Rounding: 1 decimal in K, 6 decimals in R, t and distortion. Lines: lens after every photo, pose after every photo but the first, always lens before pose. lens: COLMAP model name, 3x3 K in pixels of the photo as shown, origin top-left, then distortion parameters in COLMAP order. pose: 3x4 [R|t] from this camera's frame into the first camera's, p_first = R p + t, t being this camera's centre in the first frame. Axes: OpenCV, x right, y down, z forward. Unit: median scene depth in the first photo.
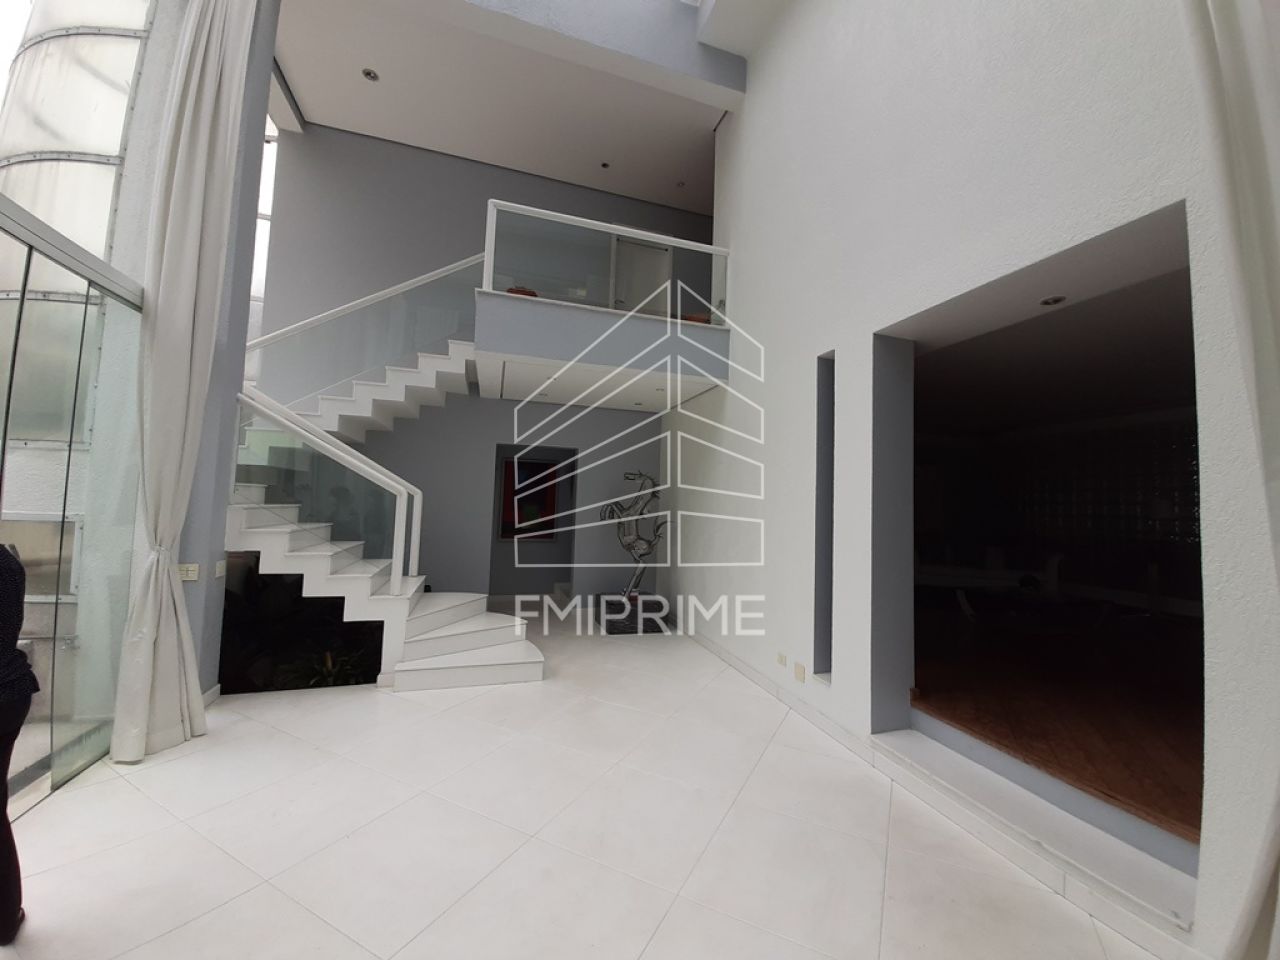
lens RADIAL K [[503.6, 0, 657.9], [0, 503.6, 471.2], [0, 0, 1]] dist [0.013640, -0.014207]
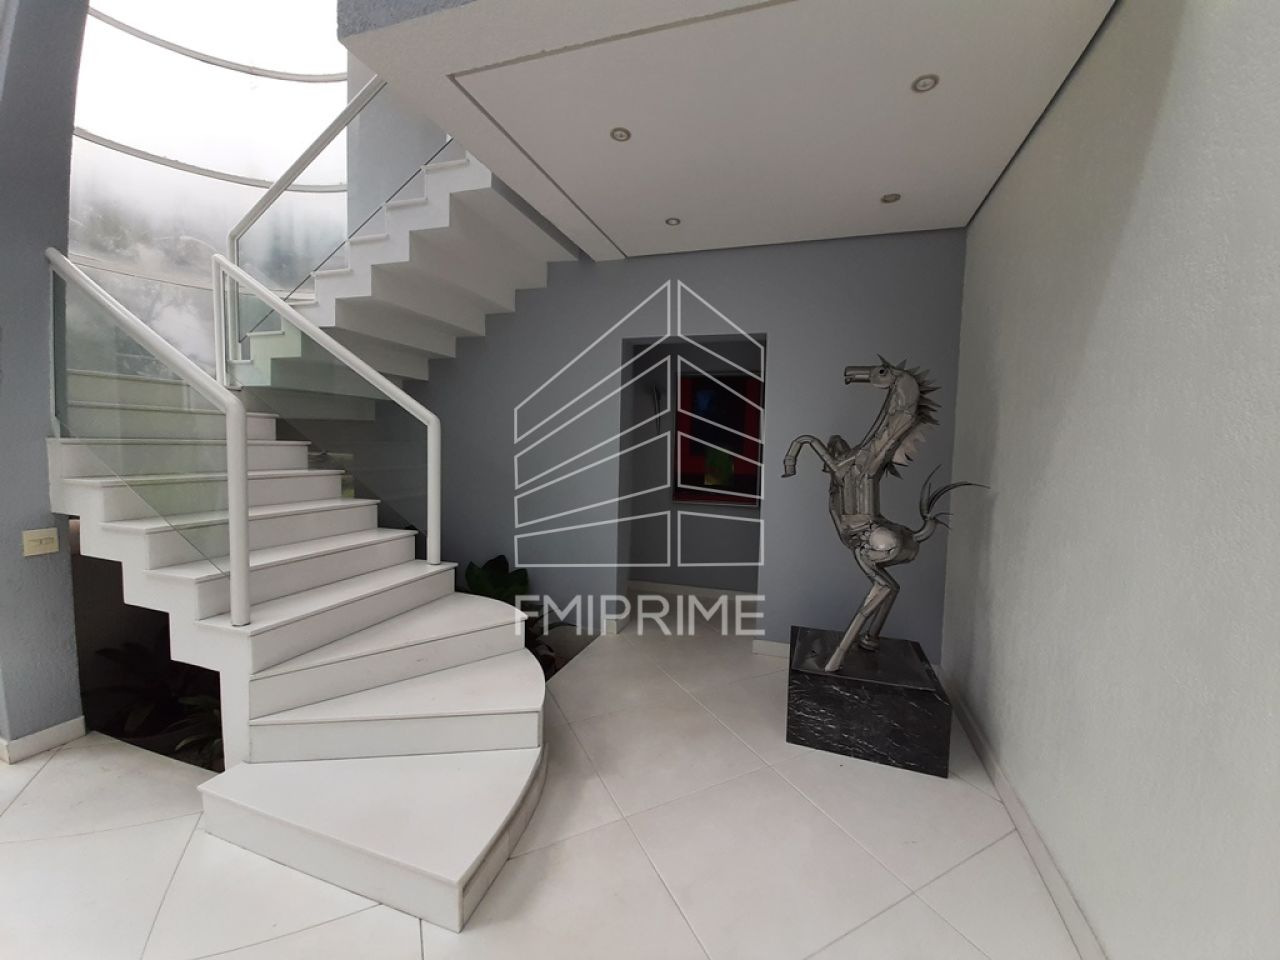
lens RADIAL K [[503.6, 0, 657.9], [0, 503.6, 471.2], [0, 0, 1]] dist [0.013640, -0.014207]
pose [[0.811913, 0.025905, -0.583203, 0.071765], [0.037198, 0.994689, 0.095969, 0.057077], [0.582592, -0.099612, 0.806638, 0.712854]]
